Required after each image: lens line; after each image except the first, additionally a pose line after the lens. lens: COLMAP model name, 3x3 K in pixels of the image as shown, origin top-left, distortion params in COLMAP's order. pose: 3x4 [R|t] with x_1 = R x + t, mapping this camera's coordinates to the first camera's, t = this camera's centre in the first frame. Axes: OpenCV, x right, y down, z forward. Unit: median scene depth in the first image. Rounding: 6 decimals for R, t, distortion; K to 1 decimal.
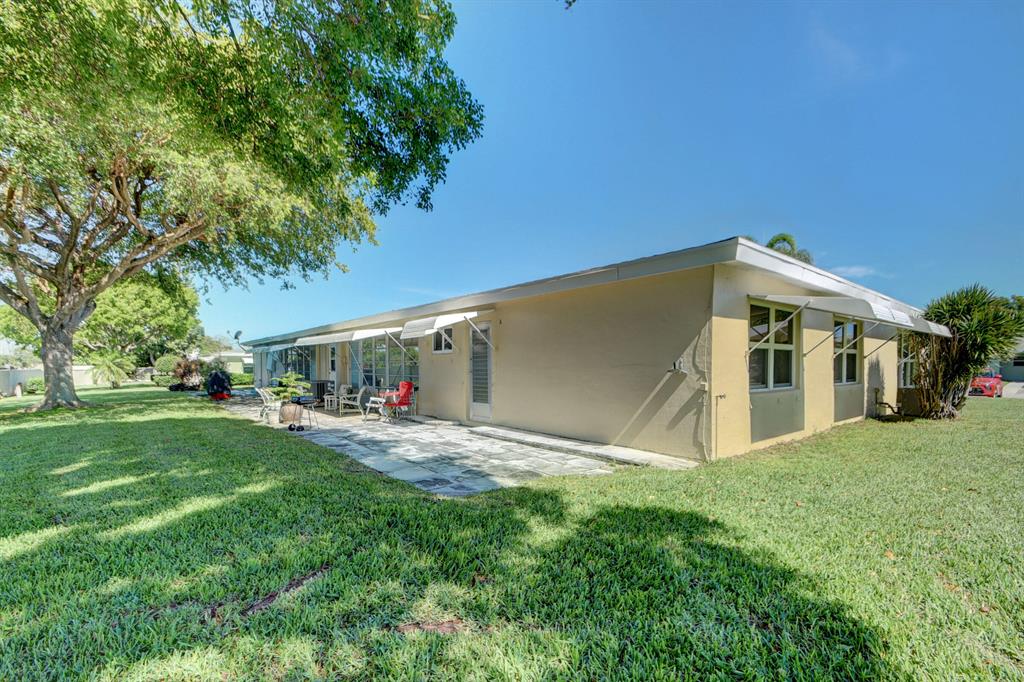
lens RADIAL K [[455.7, 0, 505.8], [0, 455.7, 368.0], [0, 0, 1]] dist [0.003678, -0.013212]
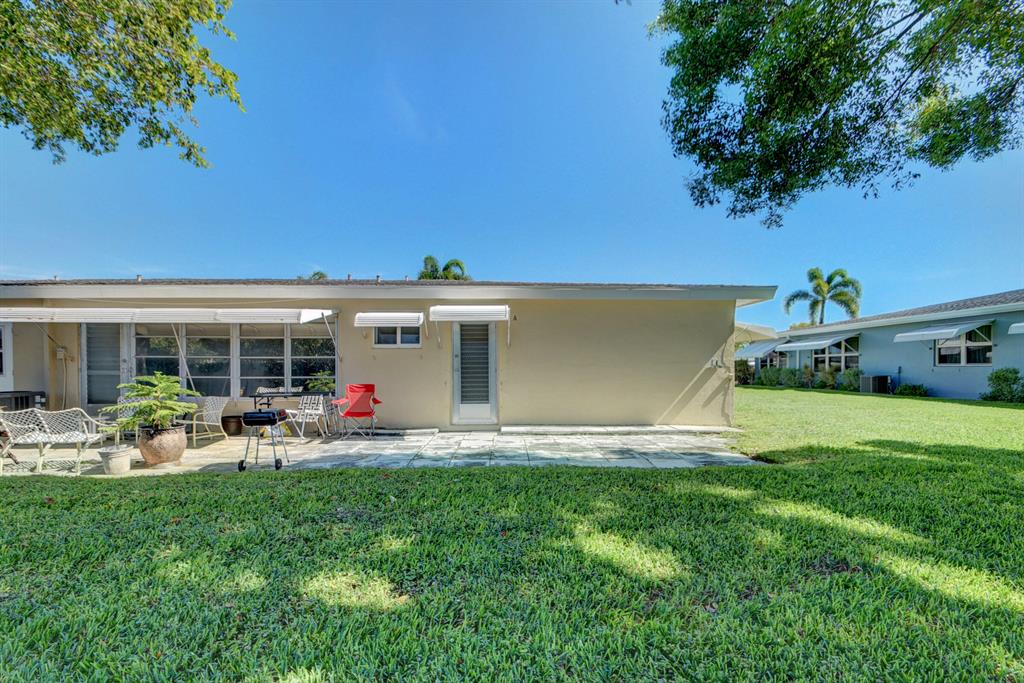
lens RADIAL K [[455.7, 0, 505.8], [0, 455.7, 368.5], [0, 0, 1]] dist [0.003678, -0.013212]
pose [[0.628159, 0.000130, 0.778085, -1.121329], [0.002805, 0.999993, -0.002432, 0.014501], [-0.778080, 0.003710, 0.628154, 0.575079]]
